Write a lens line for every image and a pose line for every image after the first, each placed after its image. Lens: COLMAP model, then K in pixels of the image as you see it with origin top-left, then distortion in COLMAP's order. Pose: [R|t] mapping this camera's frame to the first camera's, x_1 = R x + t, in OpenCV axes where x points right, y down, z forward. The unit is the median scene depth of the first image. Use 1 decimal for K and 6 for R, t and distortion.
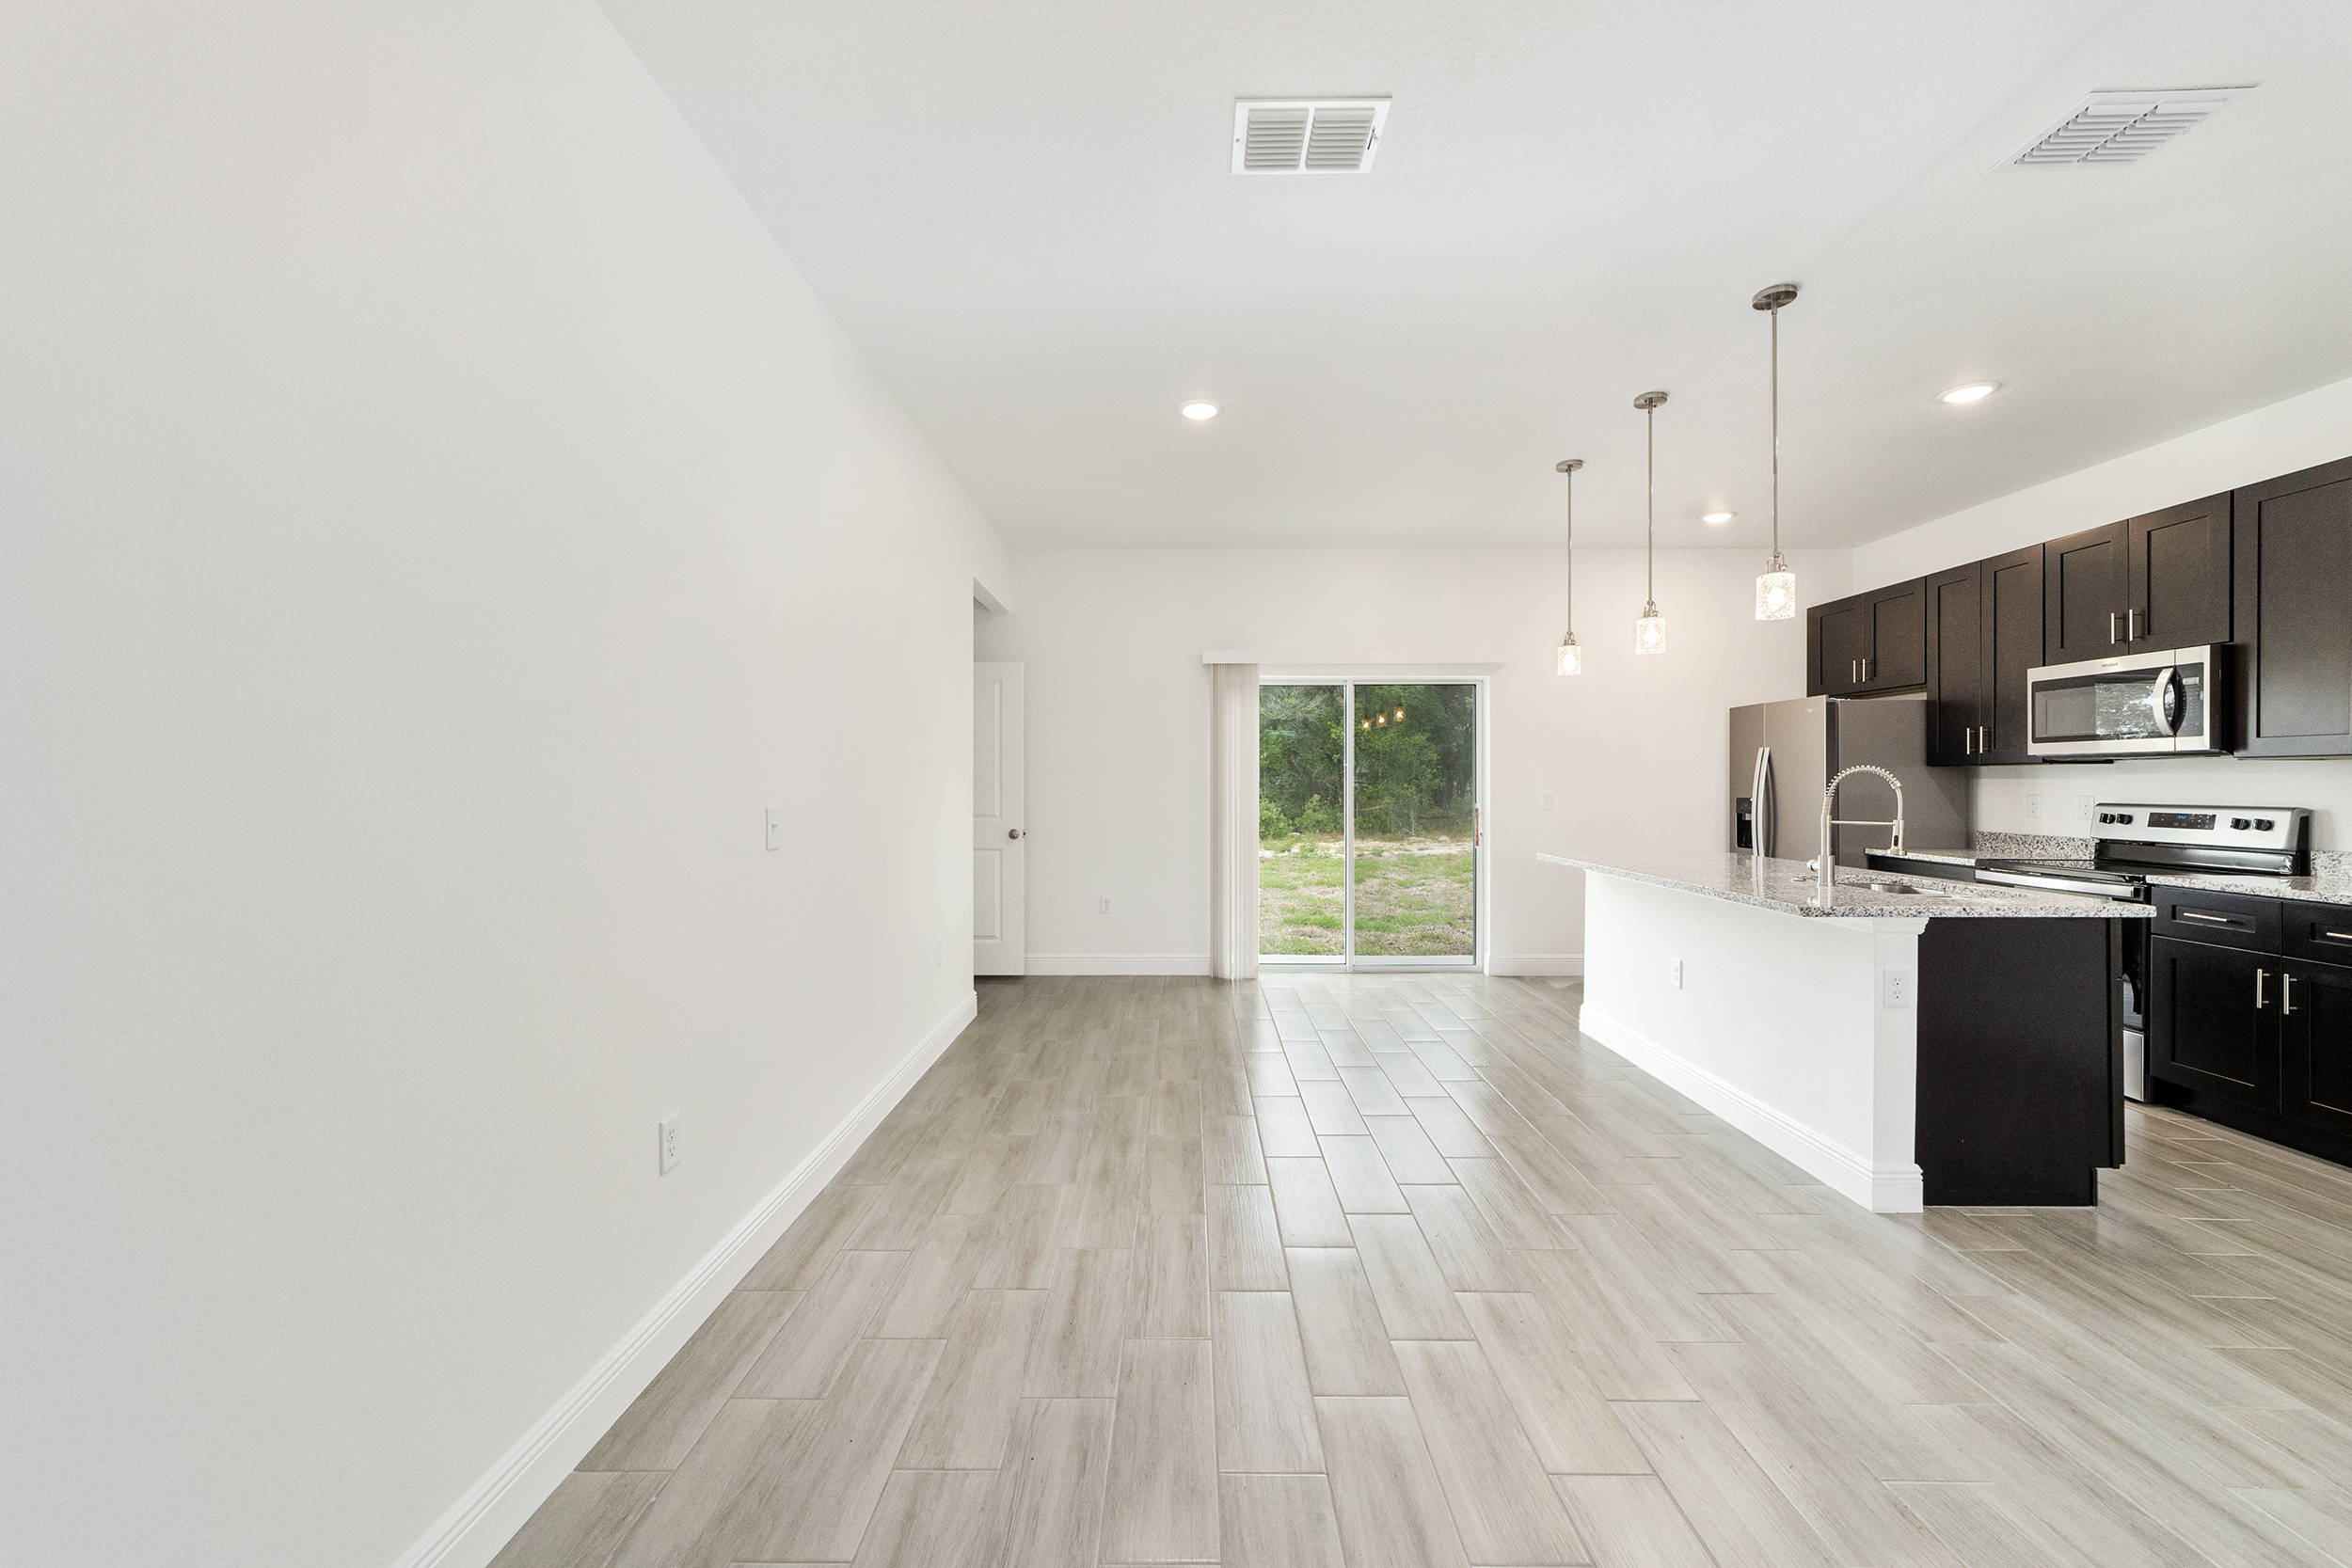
lens RADIAL K [[903.4, 0, 1175.3], [0, 903.4, 784.3], [0, 0, 1]] dist [-0.011088, 0.005832]
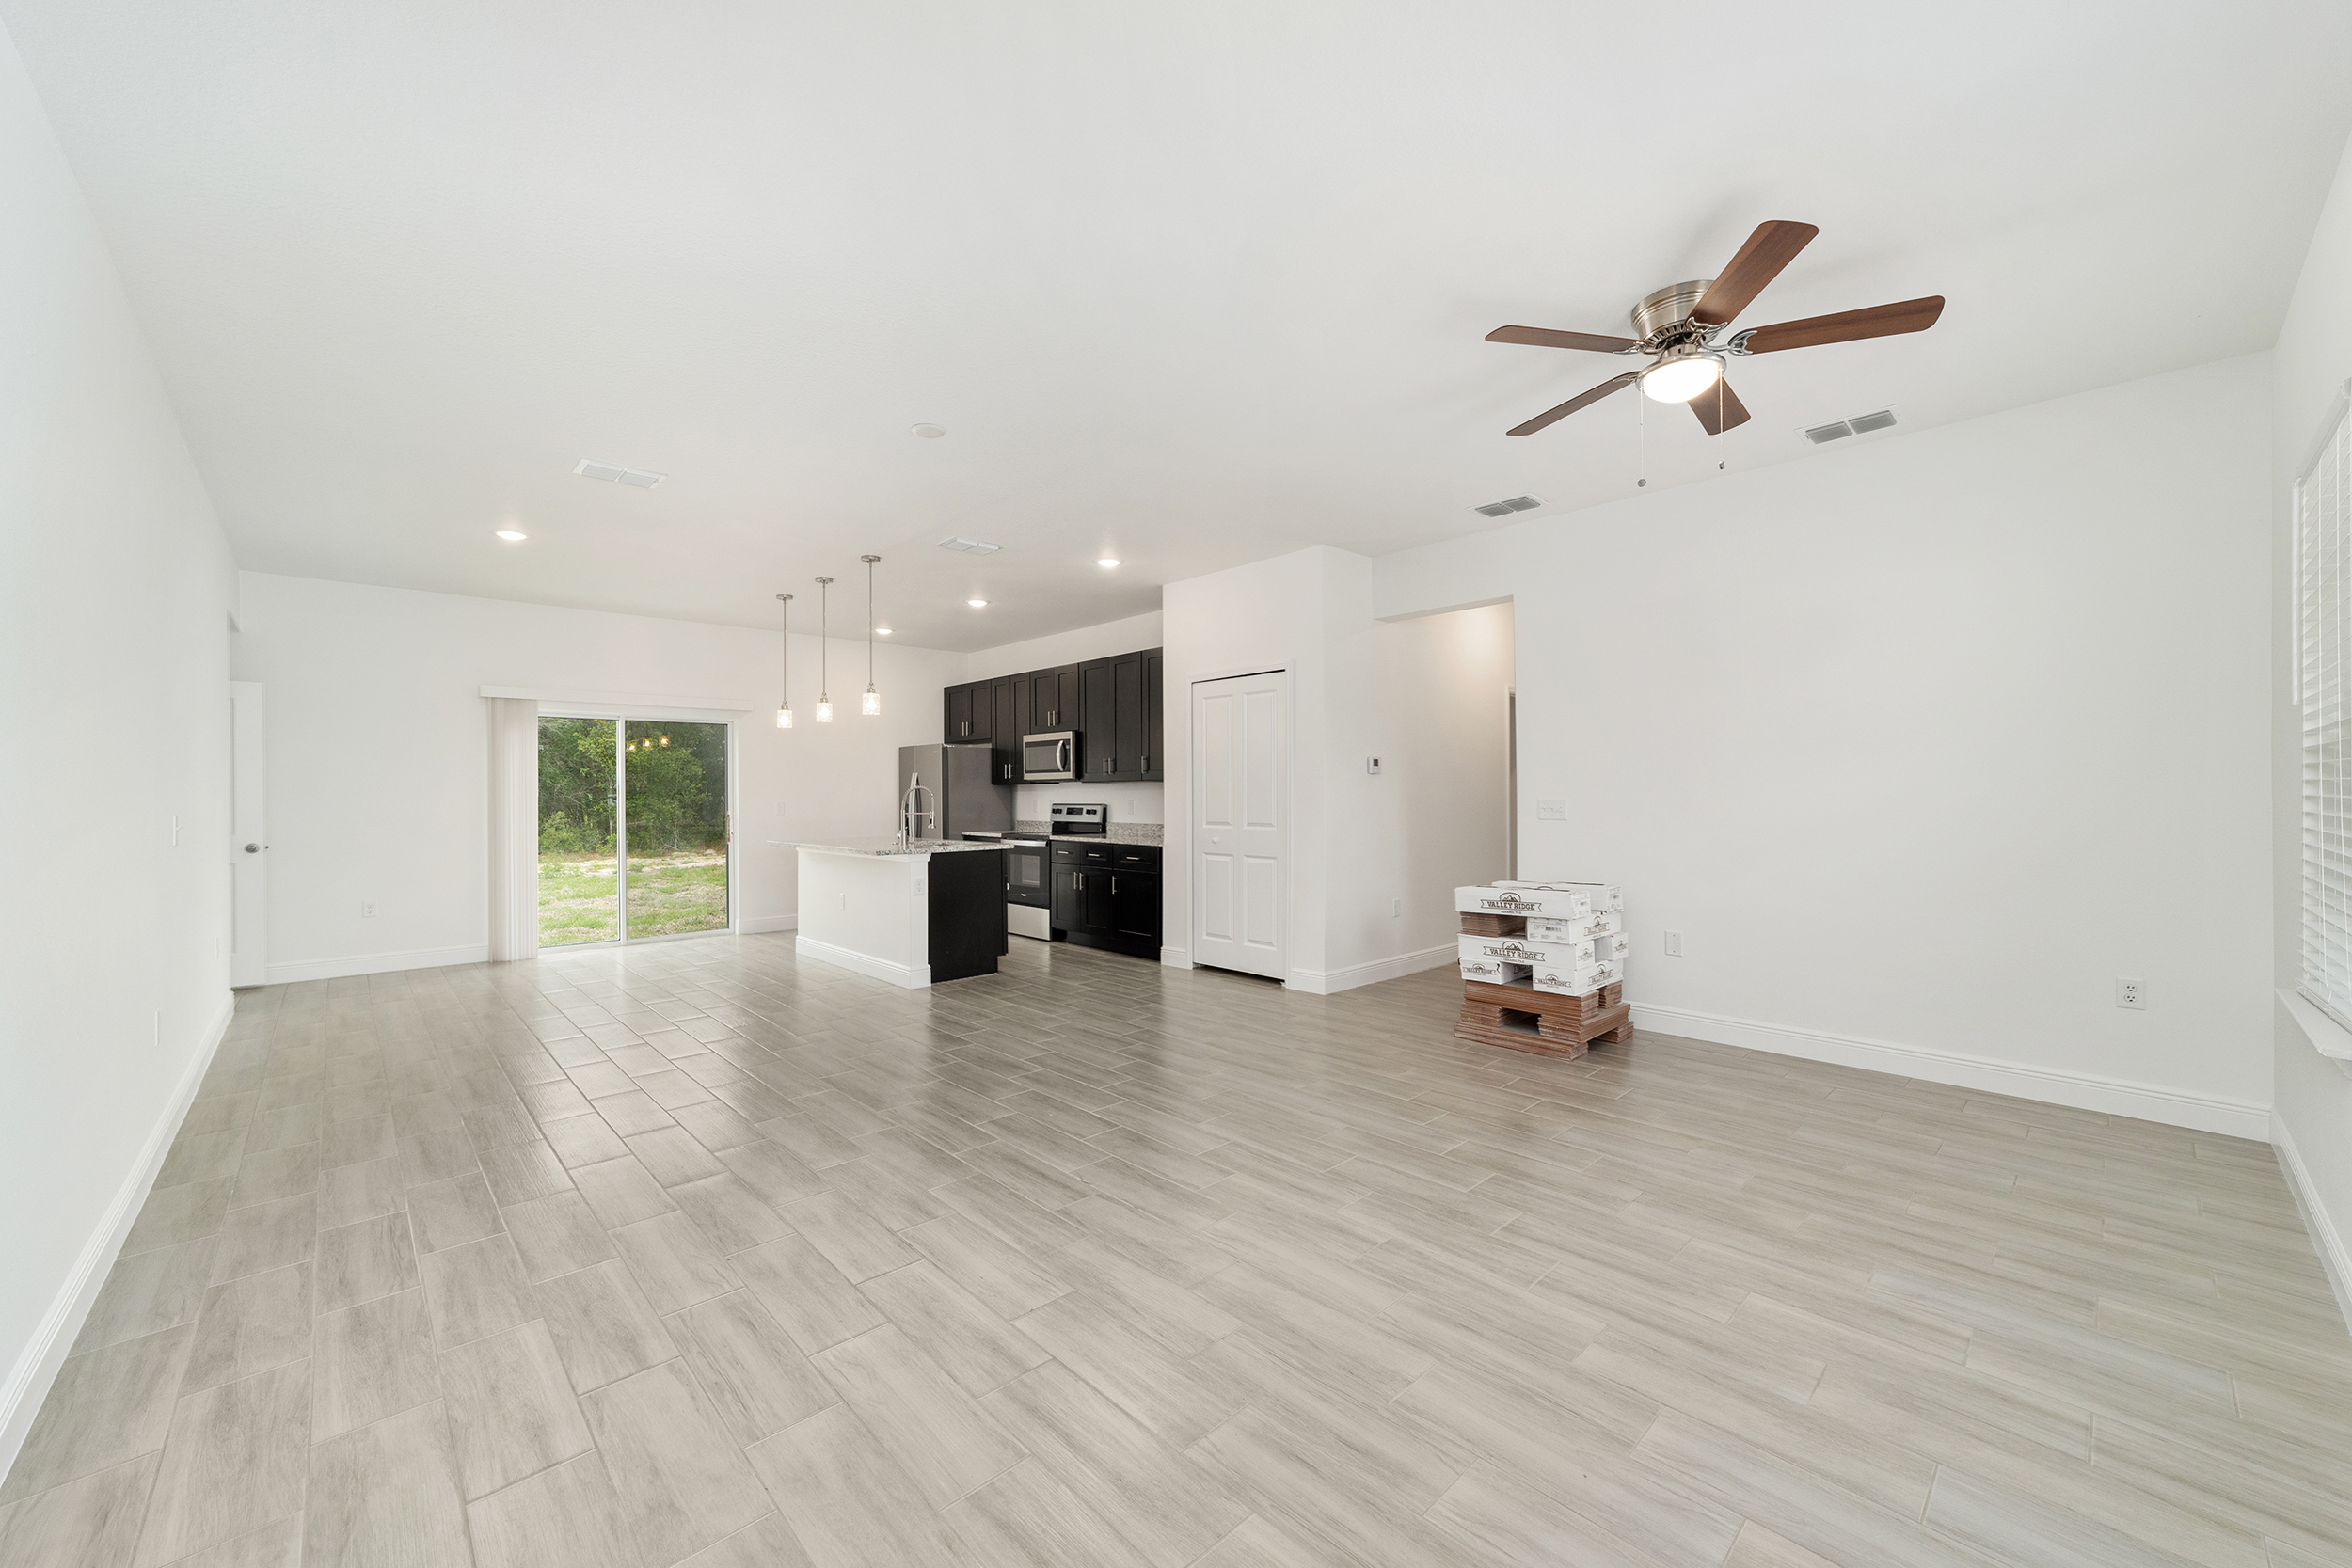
lens RADIAL K [[903.4, 0, 1177.7], [0, 903.4, 785.6], [0, 0, 1]] dist [-0.011088, 0.005832]
pose [[0.720645, 0.001426, 0.693303, -0.159650], [0.008787, 0.999899, -0.011191, 0.004854], [-0.693248, 0.014157, 0.720560, -0.596467]]
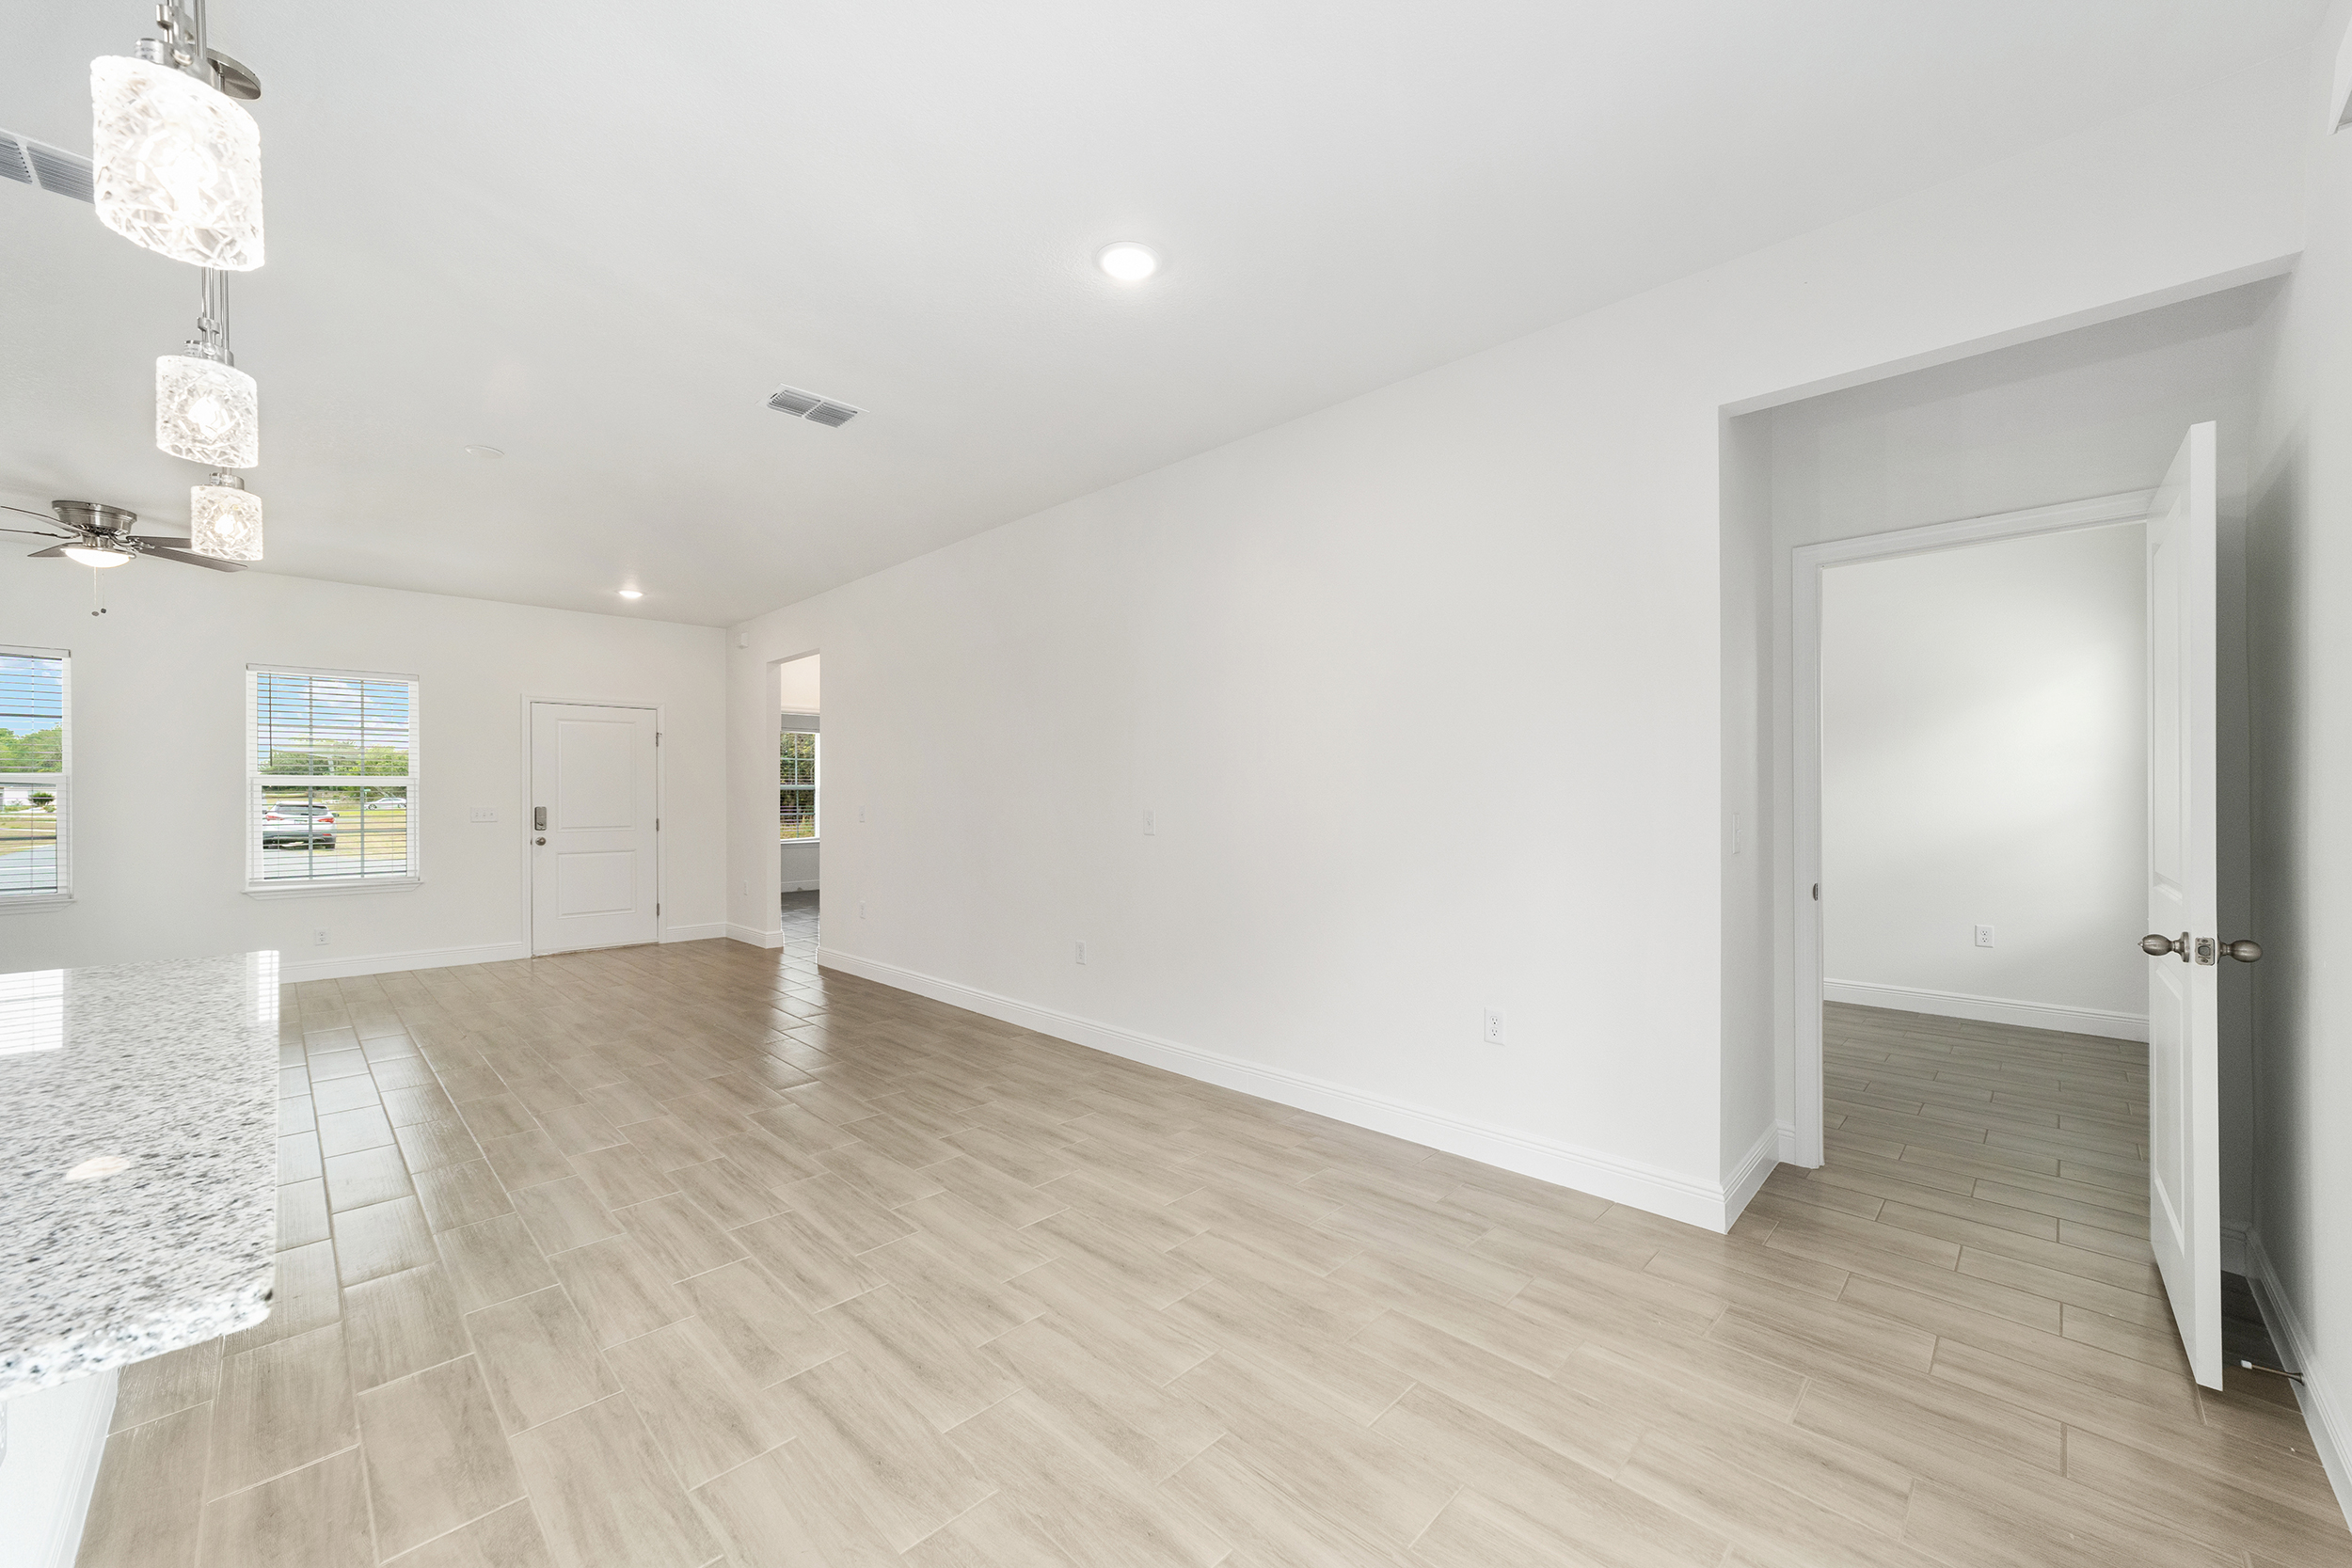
lens RADIAL K [[903.4, 0, 1174.0], [0, 903.4, 794.5], [0, 0, 1]] dist [-0.011088, 0.005832]
pose [[-0.696184, 0.007629, -0.717823, 0.467830], [0.006861, 0.999969, 0.003974, -0.004463], [0.717830, -0.002158, -0.696215, 1.408552]]
